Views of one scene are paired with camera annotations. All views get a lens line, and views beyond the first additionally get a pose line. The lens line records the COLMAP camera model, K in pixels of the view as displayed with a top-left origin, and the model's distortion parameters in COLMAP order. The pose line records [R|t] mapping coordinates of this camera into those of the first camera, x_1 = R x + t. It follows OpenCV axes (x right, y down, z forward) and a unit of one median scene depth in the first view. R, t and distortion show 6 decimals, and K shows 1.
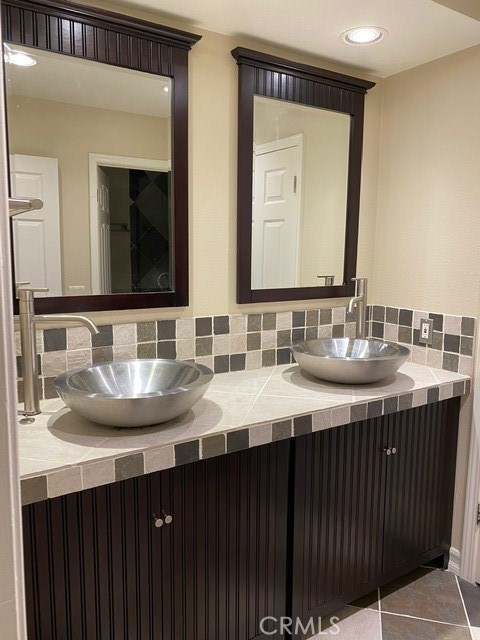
lens RADIAL K [[493.0, 0, 238.4], [0, 493.0, 317.5], [0, 0, 1]] dist [0.074160, -0.048635]
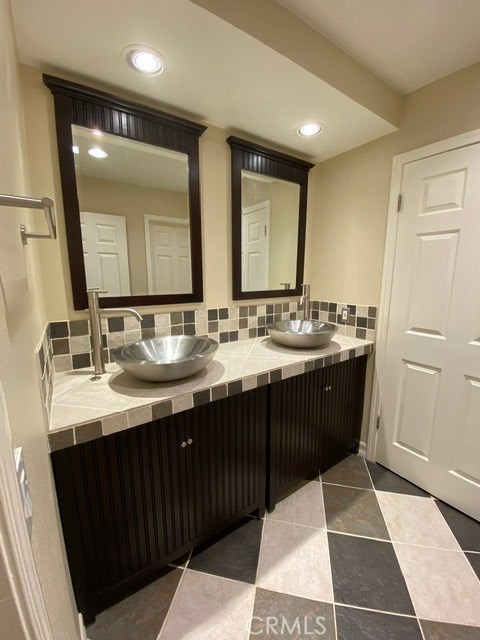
lens RADIAL K [[259.8, 0, 242.1], [0, 259.8, 321.3], [0, 0, 1]] dist [0.002649, 0.000077]
pose [[0.999374, -0.016637, 0.031209, -0.000630], [0.015243, 0.998899, 0.044377, 0.004080], [-0.031913, -0.043873, 0.998527, 0.157326]]
